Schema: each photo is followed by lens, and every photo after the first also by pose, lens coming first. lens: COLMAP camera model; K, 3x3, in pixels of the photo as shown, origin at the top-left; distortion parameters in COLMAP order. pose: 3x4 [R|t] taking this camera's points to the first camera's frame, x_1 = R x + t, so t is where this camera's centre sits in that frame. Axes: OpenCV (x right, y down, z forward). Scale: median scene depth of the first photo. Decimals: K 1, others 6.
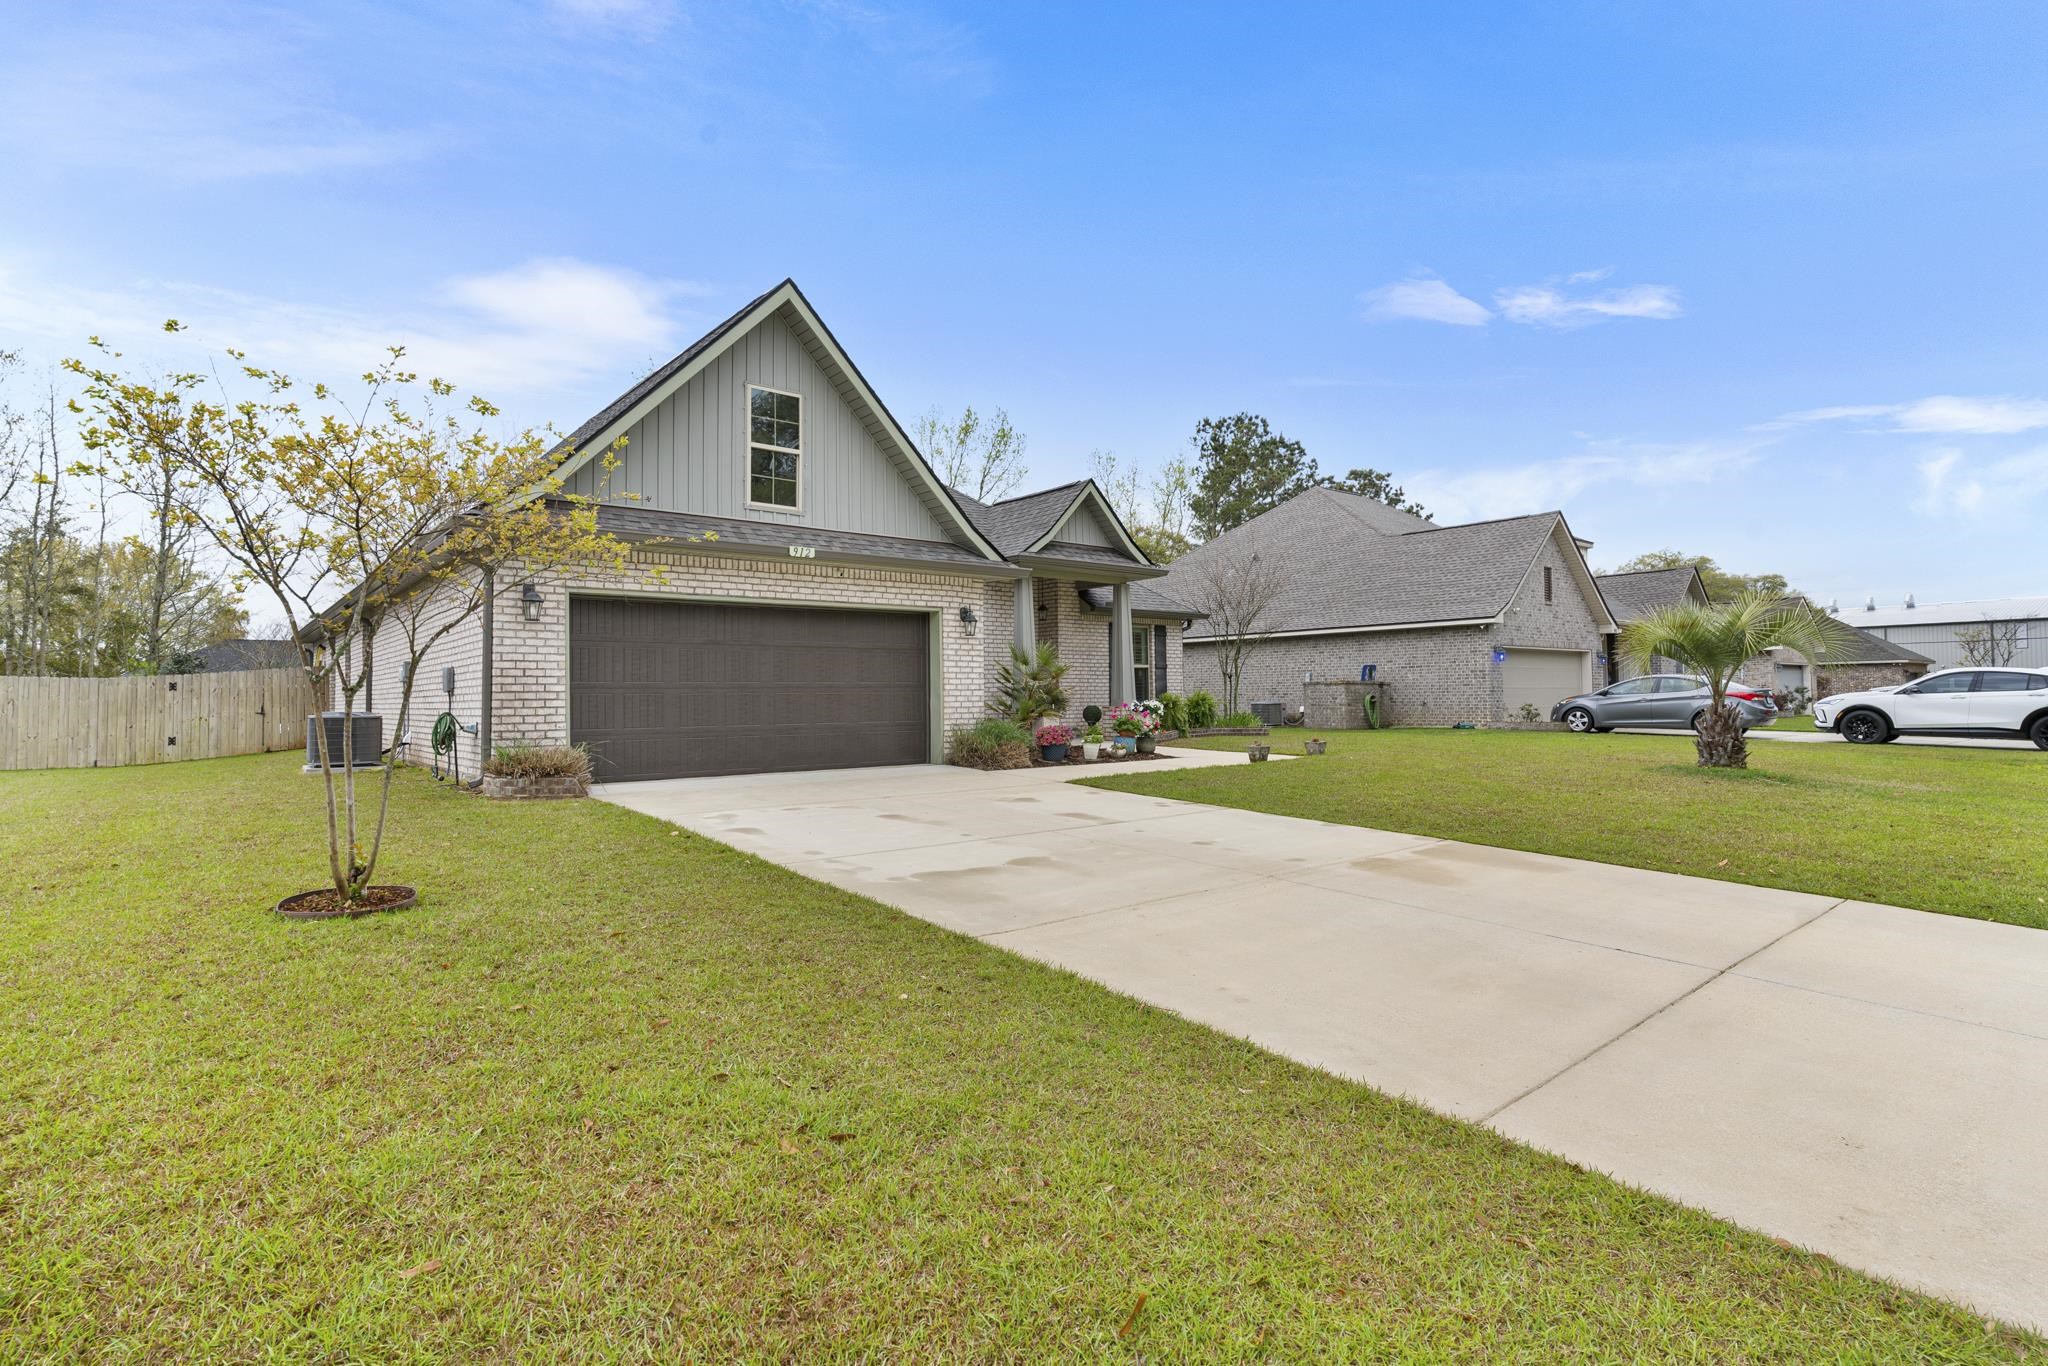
lens RADIAL K [[1014.8, 0, 1036.8], [0, 1014.8, 675.7], [0, 0, 1]] dist [0.000782, -0.000011]
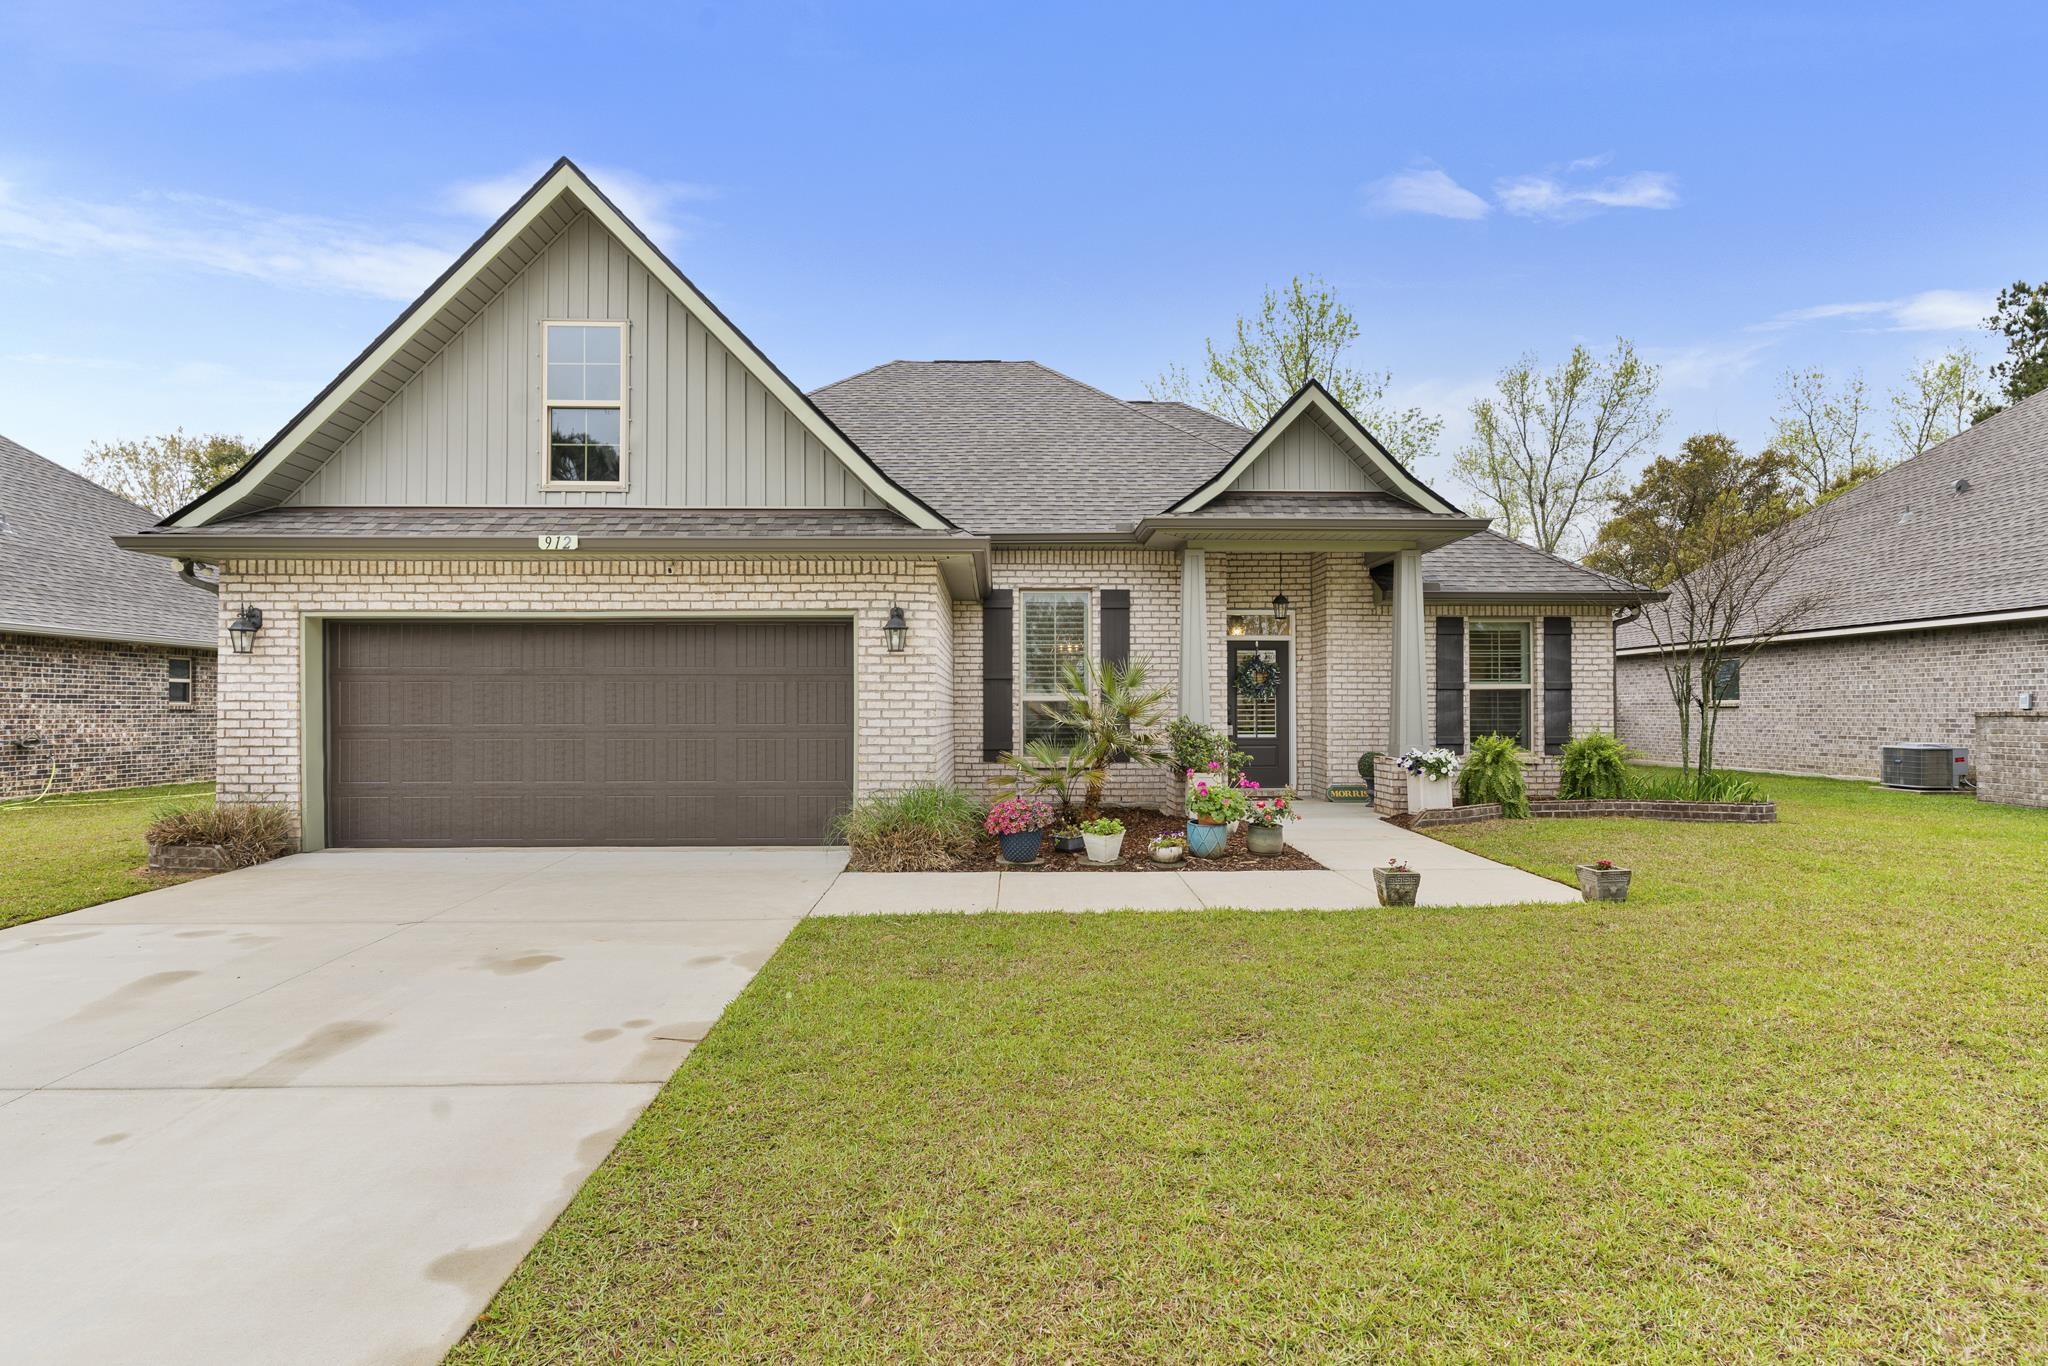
lens RADIAL K [[1005.0, 0, 1027.3], [0, 1005.0, 693.7], [0, 0, 1]] dist [0.002222, 0.000776]
pose [[0.777825, -0.000864, -0.628481, 0.427063], [0.005973, 0.999964, 0.006018, -0.017555], [0.628453, -0.008435, 0.777802, 0.610281]]
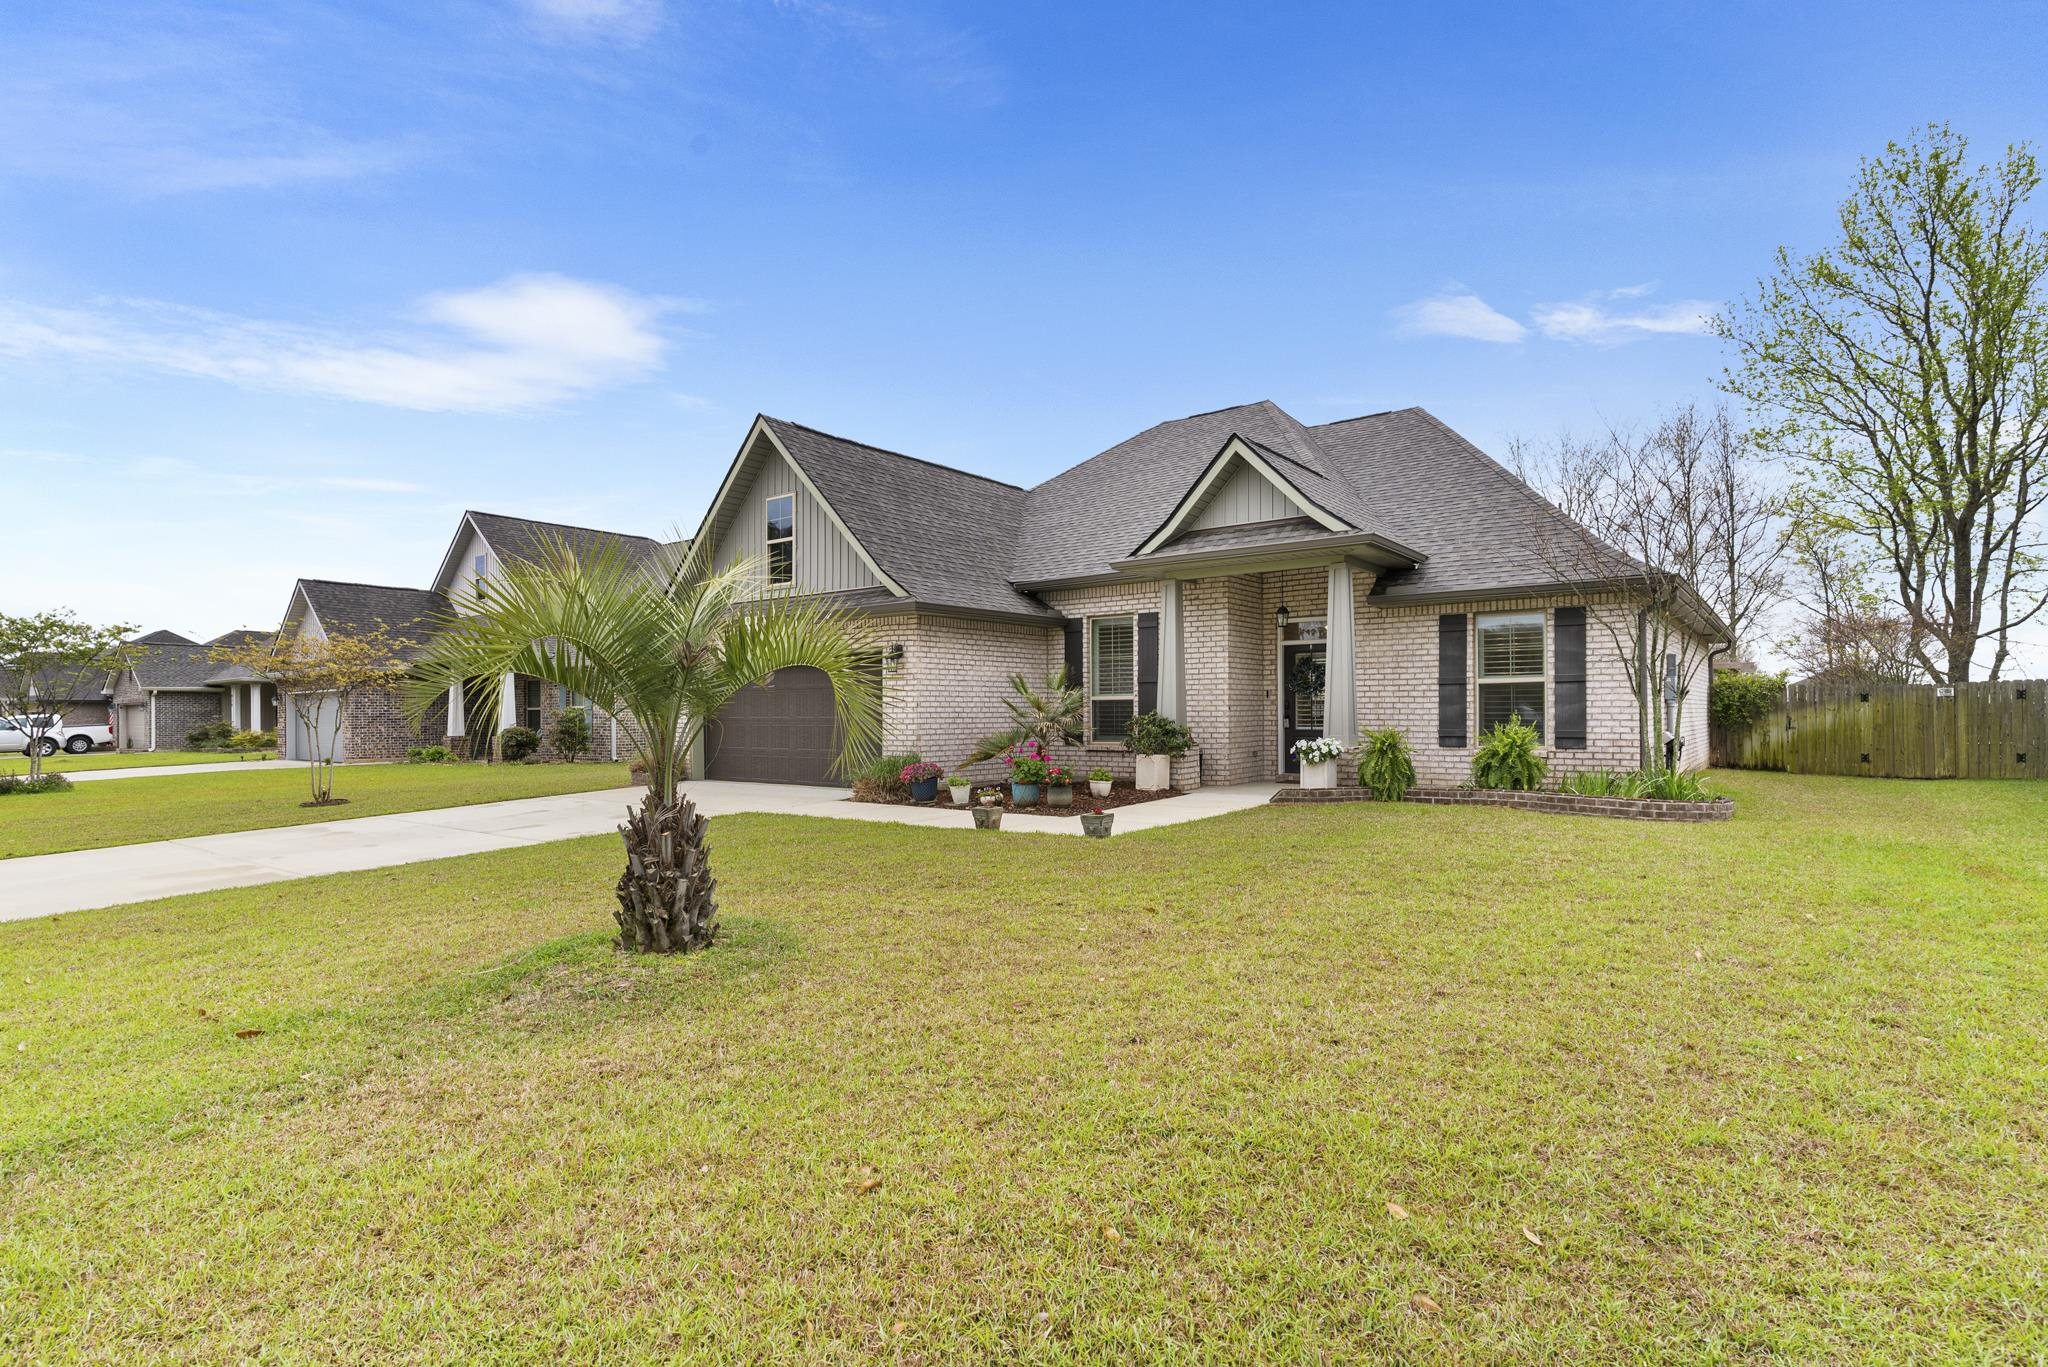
lens RADIAL K [[1005.0, 0, 1027.3], [0, 1005.0, 694.2], [0, 0, 1]] dist [0.002222, 0.000776]
pose [[0.198175, -0.009545, -0.980120, 1.057056], [0.023532, 0.999711, -0.004978, -0.008224], [0.979884, -0.022078, 0.198342, 1.009883]]
